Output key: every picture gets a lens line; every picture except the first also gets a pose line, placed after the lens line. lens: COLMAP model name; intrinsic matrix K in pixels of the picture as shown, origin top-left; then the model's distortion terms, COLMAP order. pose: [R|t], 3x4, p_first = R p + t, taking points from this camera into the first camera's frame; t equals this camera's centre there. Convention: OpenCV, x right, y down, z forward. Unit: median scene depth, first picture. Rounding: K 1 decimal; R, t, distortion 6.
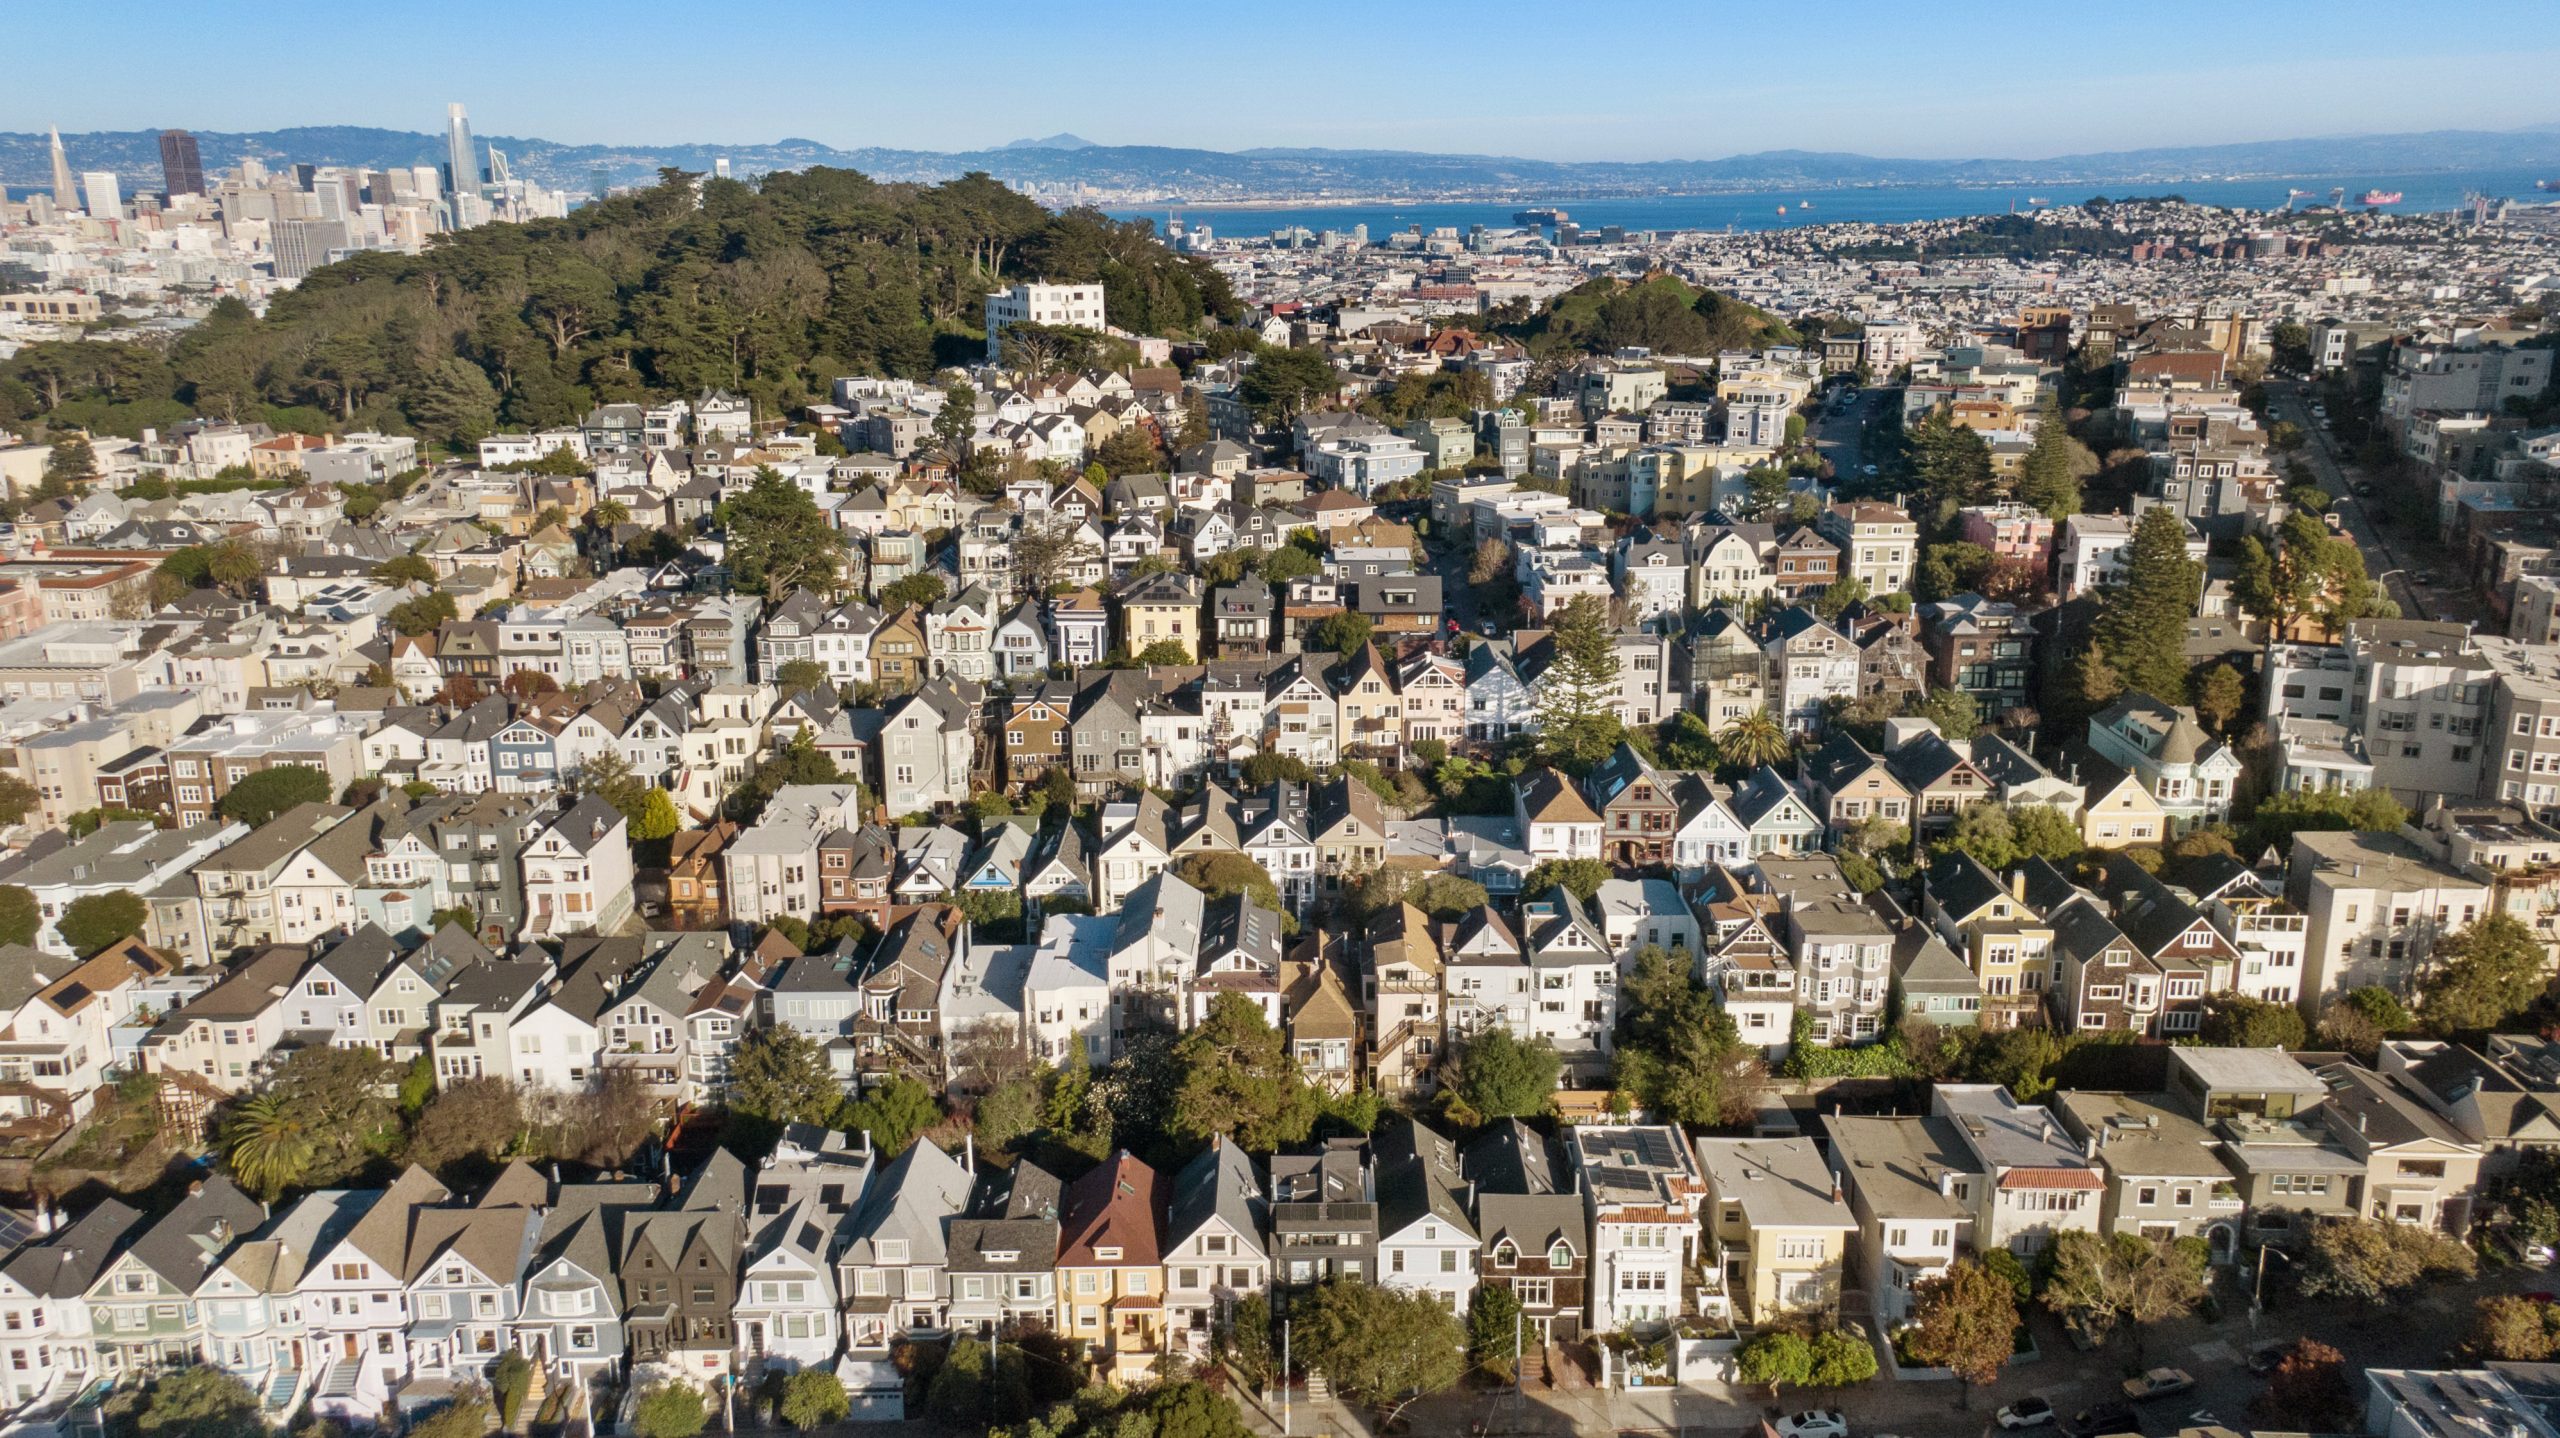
lens RADIAL K [[2082.6, 0, 1280.1], [0, 2082.6, 762.0], [0, 0, 1]] dist [0.092936, 0.004608]
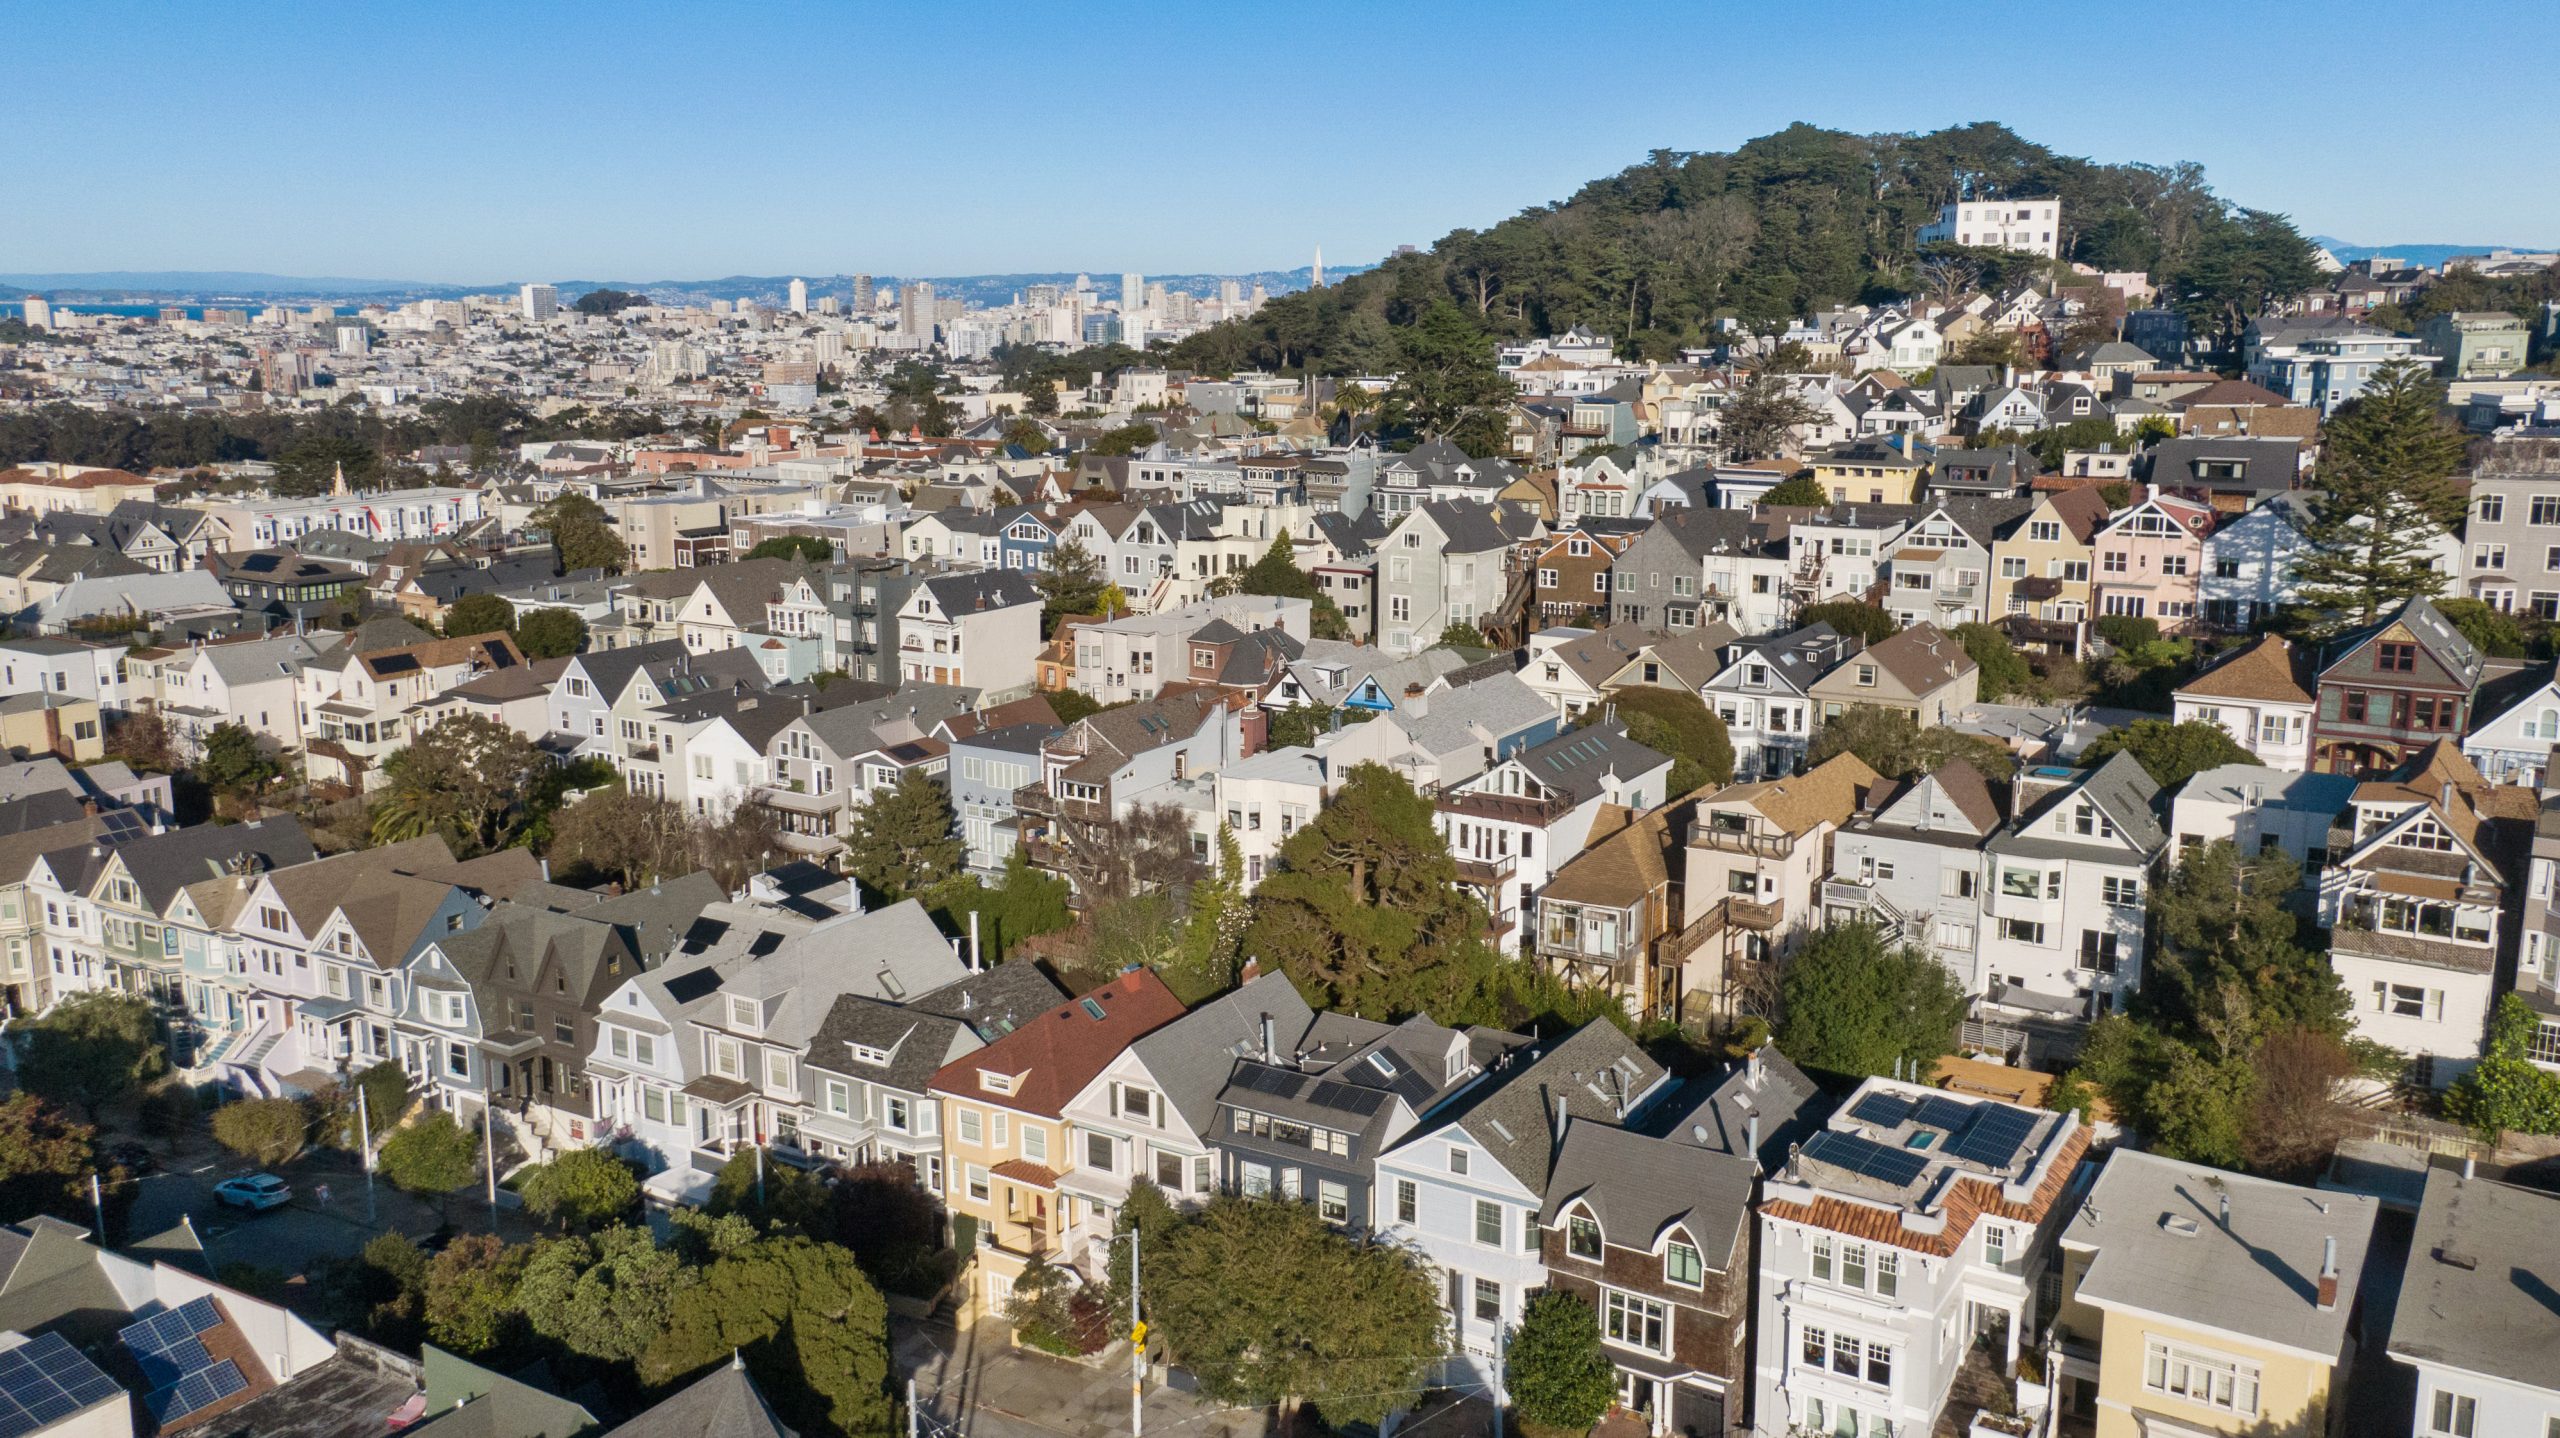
lens RADIAL K [[2117.7, 0, 1242.7], [0, 2117.7, 750.4], [0, 0, 1]] dist [0.058299, 0.048744]
pose [[0.845046, 0.115699, -0.522025, 0.214624], [-0.152766, 0.987856, -0.028352, 0.101933], [0.512405, 0.103706, 0.852459, 0.346374]]
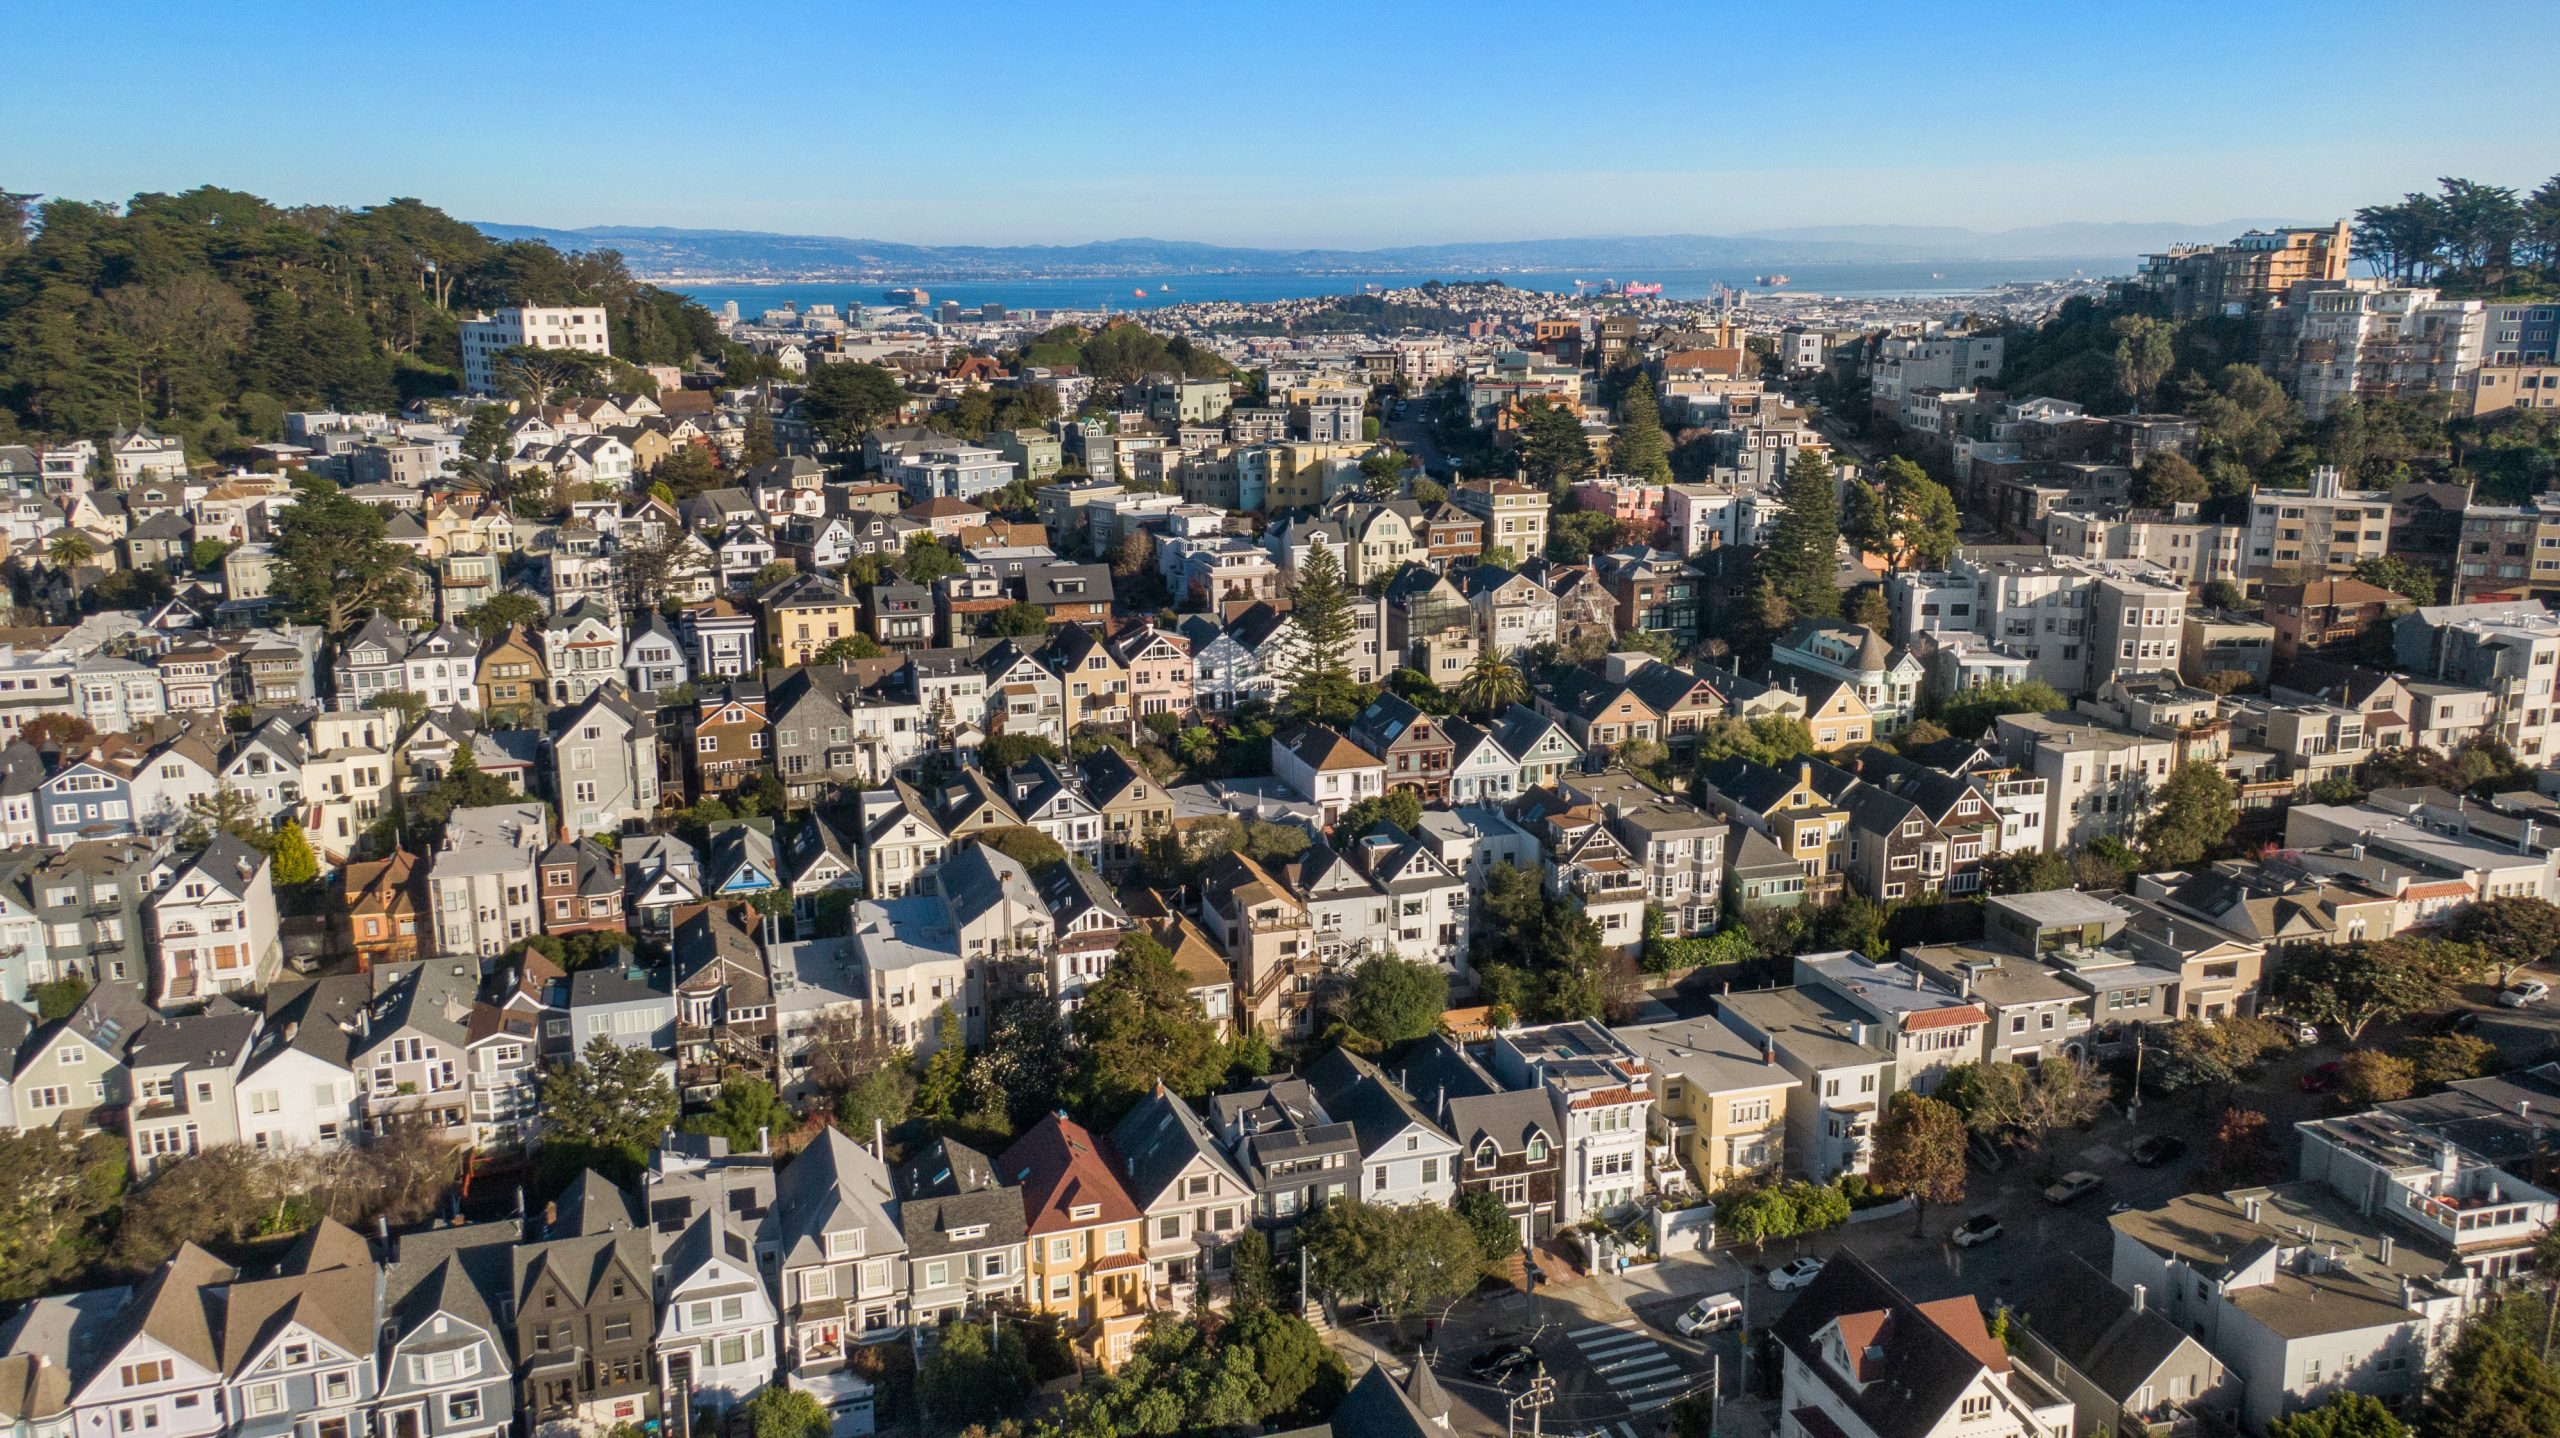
lens RADIAL K [[2082.6, 0, 1314.0], [0, 2082.6, 757.0], [0, 0, 1]] dist [0.092936, 0.004608]
pose [[0.949609, -0.073934, 0.304592, -0.179527], [0.087145, 0.995744, -0.029989, 0.051384], [-0.301078, 0.055022, 0.952011, 0.060341]]
